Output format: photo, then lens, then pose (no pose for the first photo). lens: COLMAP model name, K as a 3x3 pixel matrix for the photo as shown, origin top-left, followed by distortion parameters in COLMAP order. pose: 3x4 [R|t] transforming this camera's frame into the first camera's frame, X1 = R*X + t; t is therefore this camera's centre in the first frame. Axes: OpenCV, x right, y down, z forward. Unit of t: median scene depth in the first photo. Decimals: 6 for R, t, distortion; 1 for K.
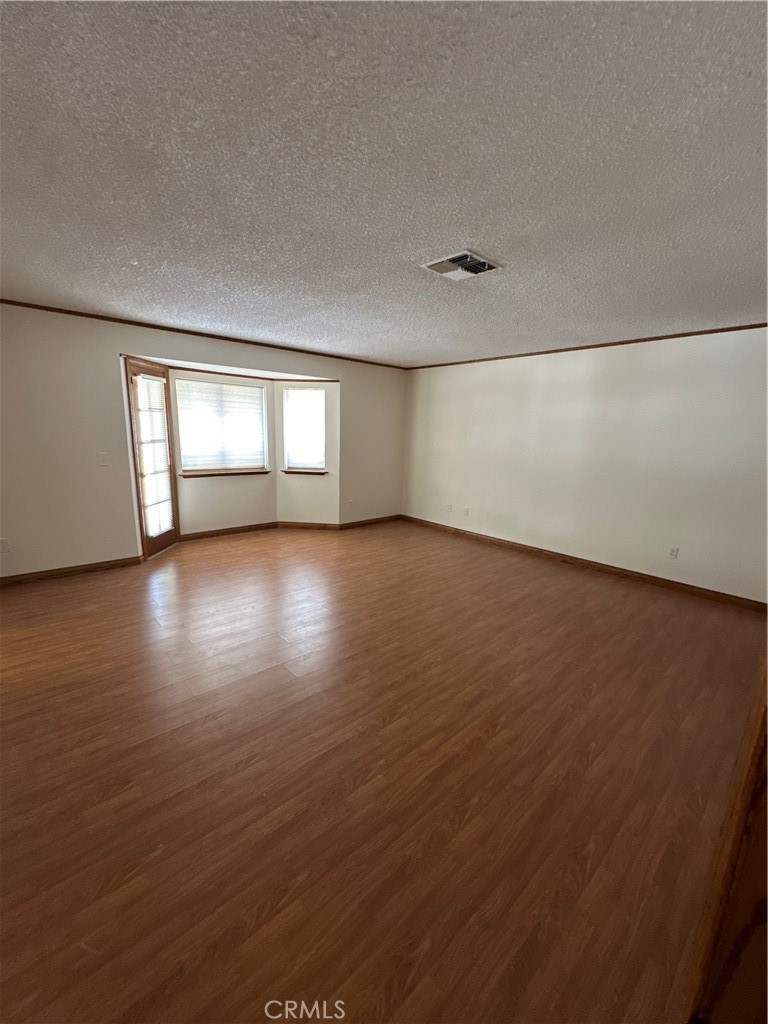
lens RADIAL K [[408.1, 0, 384.0], [0, 408.1, 512.0], [0, 0, 1]] dist [-0.003368, 0.000192]
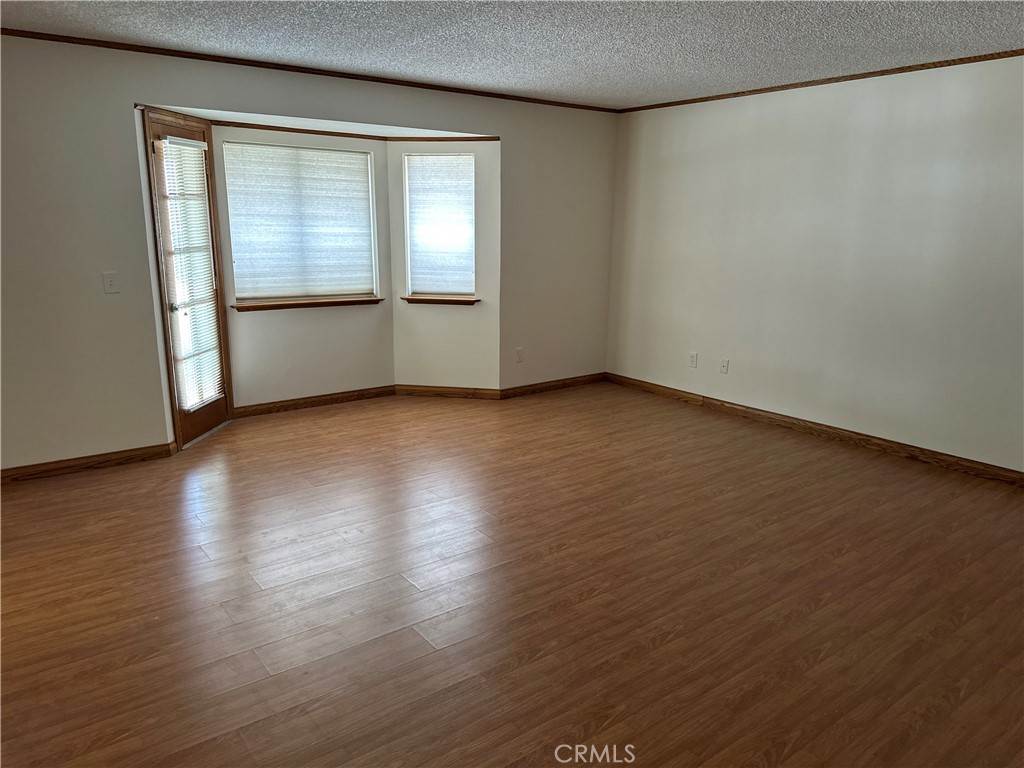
lens RADIAL K [[719.6, 0, 508.2], [0, 719.6, 382.7], [0, 0, 1]] dist [0.098616, -0.151952]
pose [[0.996231, -0.001008, -0.086738, -0.012485], [0.003057, 0.999719, 0.023492, -0.004365], [0.086690, -0.023669, 0.995954, -0.024138]]
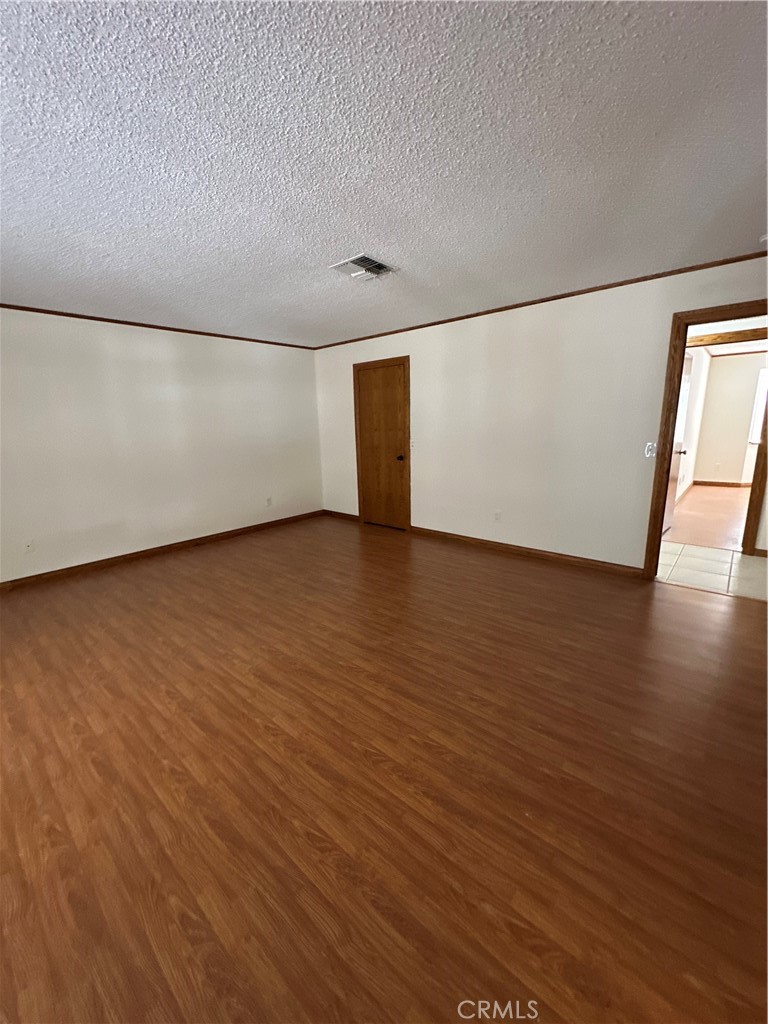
lens RADIAL K [[404.6, 0, 387.6], [0, 404.6, 513.4], [0, 0, 1]] dist [-0.003729, -0.000165]
pose [[-0.122813, -0.247750, 0.961008, -0.773421], [0.212778, 0.939247, 0.269333, -0.166222], [-0.969351, 0.237559, -0.062636, 0.825739]]
